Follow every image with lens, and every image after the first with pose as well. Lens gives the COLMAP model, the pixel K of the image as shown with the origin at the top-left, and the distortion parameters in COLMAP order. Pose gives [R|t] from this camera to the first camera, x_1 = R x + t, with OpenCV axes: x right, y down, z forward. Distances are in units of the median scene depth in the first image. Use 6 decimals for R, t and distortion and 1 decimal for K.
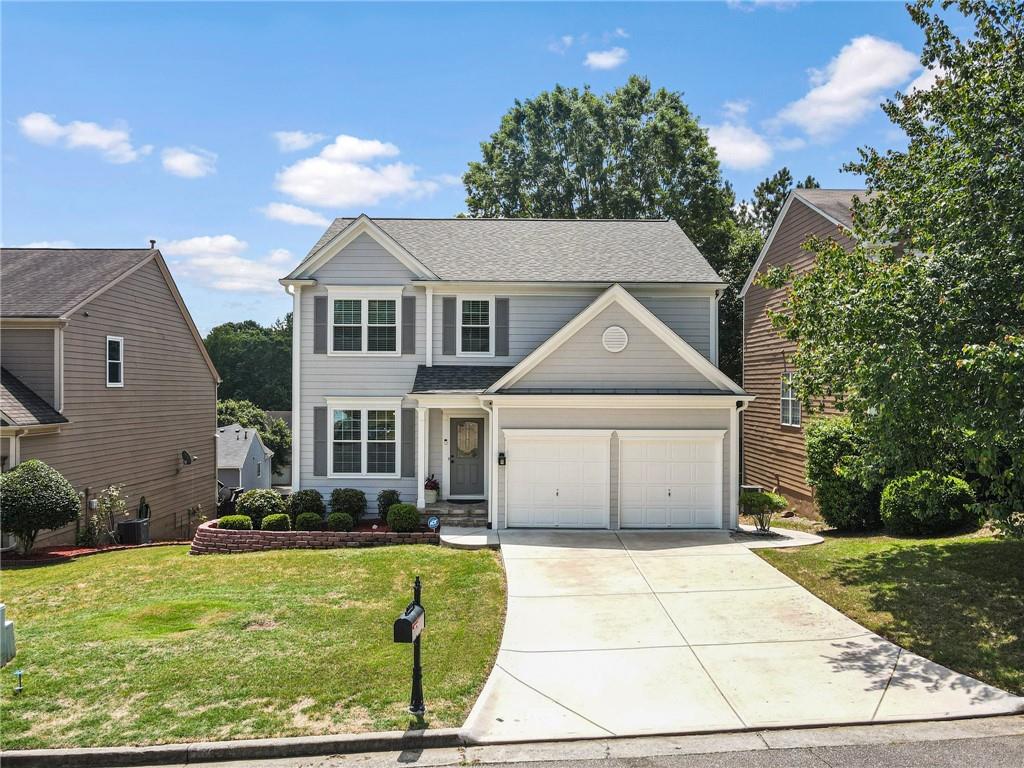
lens RADIAL K [[770.3, 0, 512.0], [0, 770.3, 384.0], [0, 0, 1]] dist [0.020663, -0.003732]
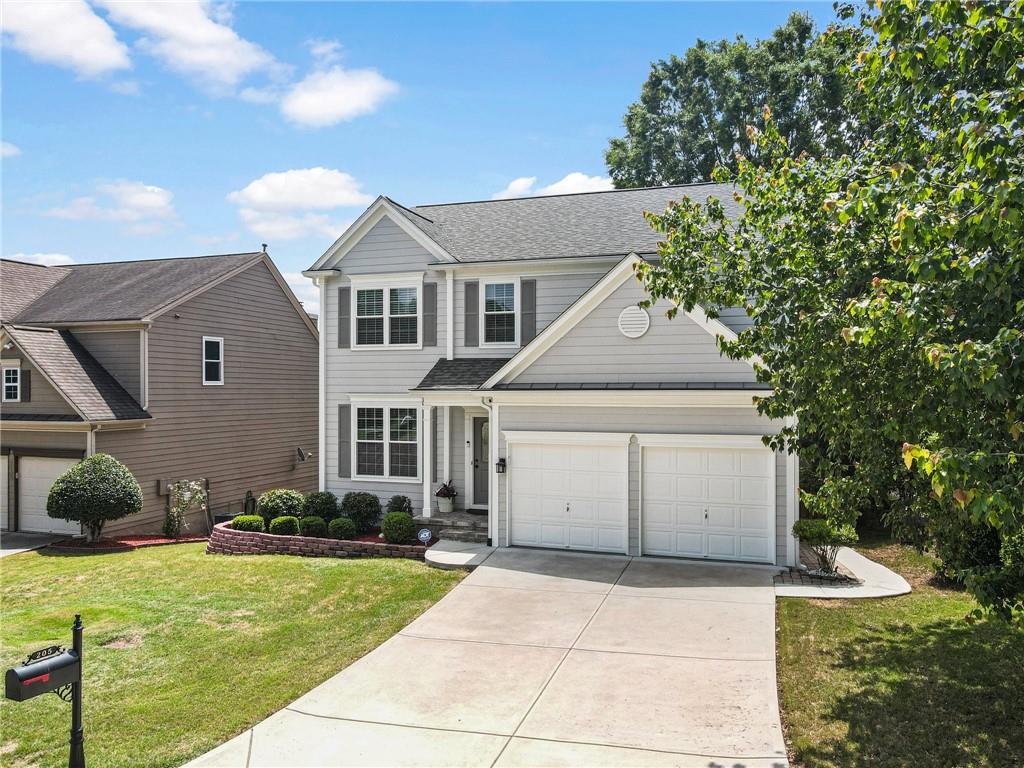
lens RADIAL K [[770.3, 0, 512.0], [0, 770.3, 384.0], [0, 0, 1]] dist [0.020663, -0.003732]
pose [[0.945109, -0.006079, -0.326698, 0.253860], [0.006185, 0.999981, -0.000715, 0.006589], [0.326696, -0.001345, 0.945129, 0.175323]]
